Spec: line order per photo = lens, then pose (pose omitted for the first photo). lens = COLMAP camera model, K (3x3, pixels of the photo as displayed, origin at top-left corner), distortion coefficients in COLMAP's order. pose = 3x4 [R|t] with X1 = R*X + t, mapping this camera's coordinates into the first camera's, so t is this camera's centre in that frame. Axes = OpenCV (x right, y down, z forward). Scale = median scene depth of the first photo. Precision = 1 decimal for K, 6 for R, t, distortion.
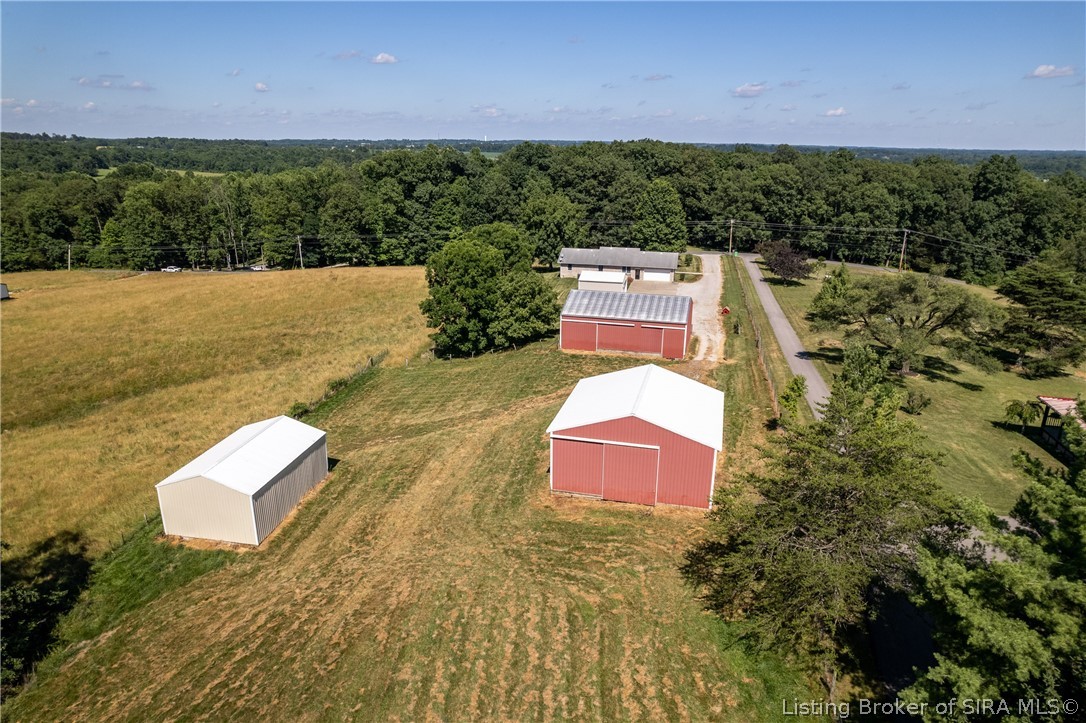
lens RADIAL K [[691.4, 0, 543.0], [0, 691.4, 361.5], [0, 0, 1]] dist [-0.082449, 0.076747]
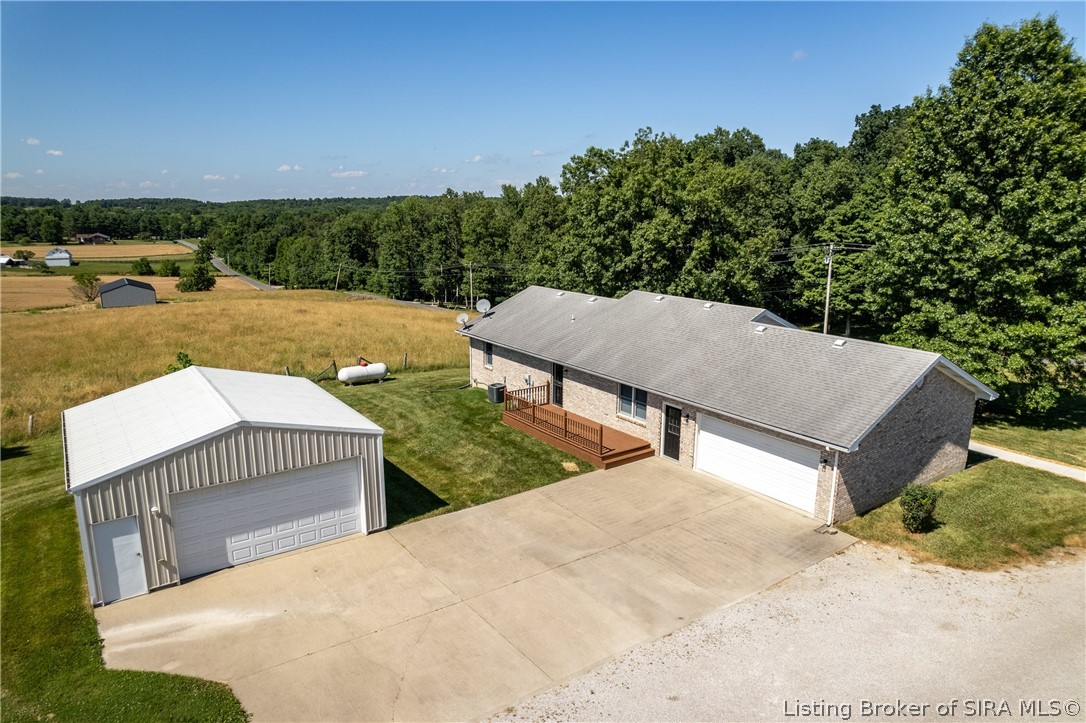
lens RADIAL K [[691.4, 0, 543.0], [0, 691.4, 361.5], [0, 0, 1]] dist [-0.082449, 0.076747]
pose [[0.743646, 0.144487, -0.652775, 0.162677], [-0.203766, 0.978897, -0.015460, -0.094572], [0.636766, 0.144510, 0.757394, 0.574534]]
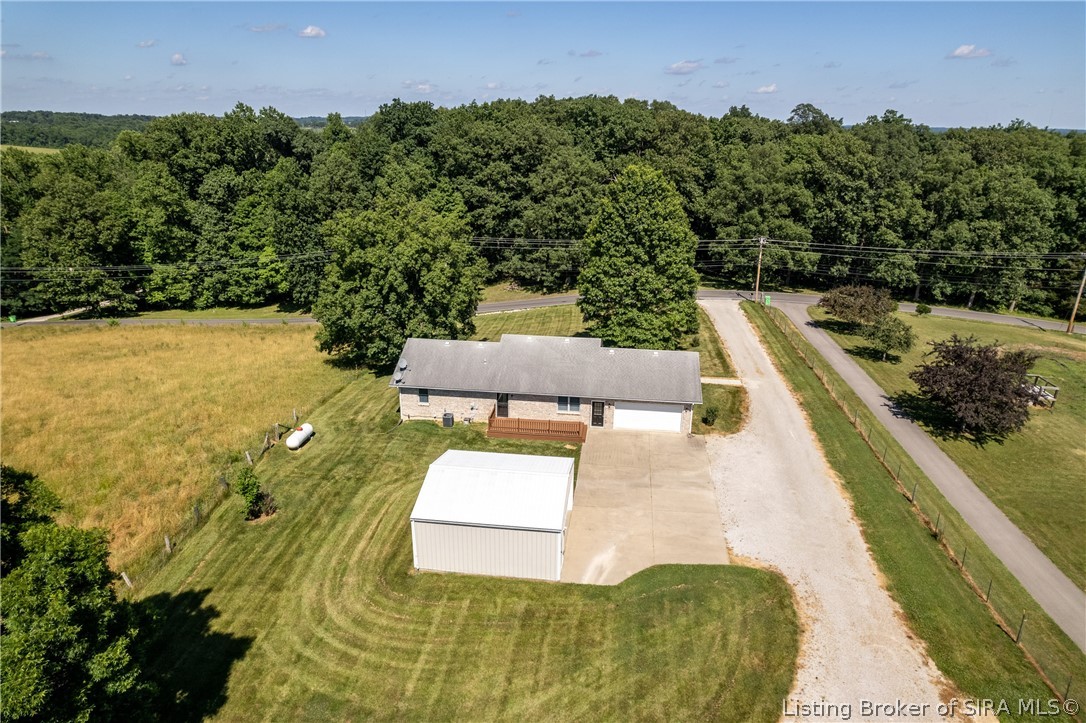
lens RADIAL K [[691.4, 0, 543.0], [0, 691.4, 361.5], [0, 0, 1]] dist [-0.082449, 0.076747]
pose [[0.995755, -0.028059, 0.087664, 0.051369], [0.025459, 0.999206, 0.030633, -0.117292], [-0.088454, -0.028271, 0.995679, 0.431131]]
